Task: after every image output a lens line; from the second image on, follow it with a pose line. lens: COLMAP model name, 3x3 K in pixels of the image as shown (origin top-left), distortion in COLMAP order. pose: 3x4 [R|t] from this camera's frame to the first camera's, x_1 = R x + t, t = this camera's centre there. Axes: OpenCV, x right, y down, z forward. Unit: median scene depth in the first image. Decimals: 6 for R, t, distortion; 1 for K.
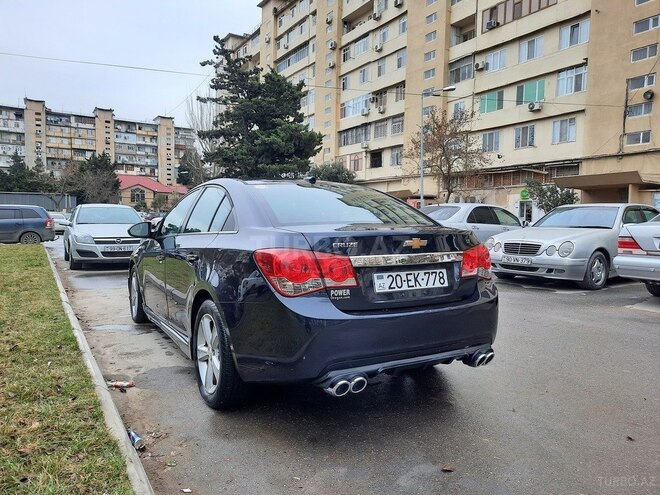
lens RADIAL K [[479.6, 0, 330.9], [0, 479.6, 243.5], [0, 0, 1]] dist [0.058853, -0.041124]
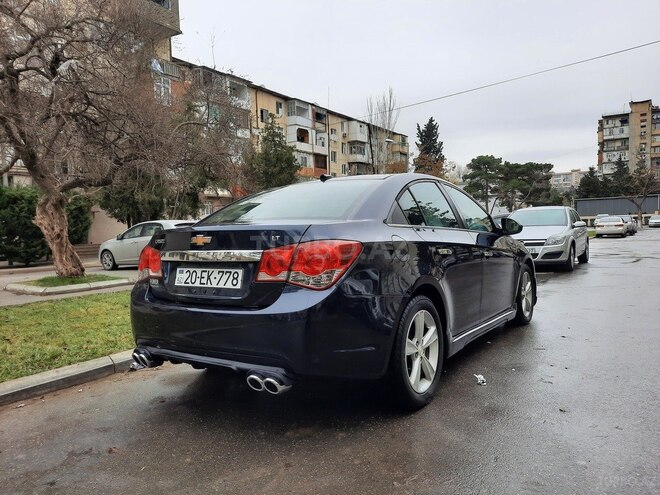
lens RADIAL K [[479.6, 0, 329.0], [0, 479.6, 248.5], [0, 0, 1]] dist [0.058853, -0.041124]
pose [[0.418262, 0.011366, -0.908255, 0.101688], [-0.009609, 0.999921, 0.008088, 0.000548], [0.908275, 0.005344, 0.418339, 0.071111]]
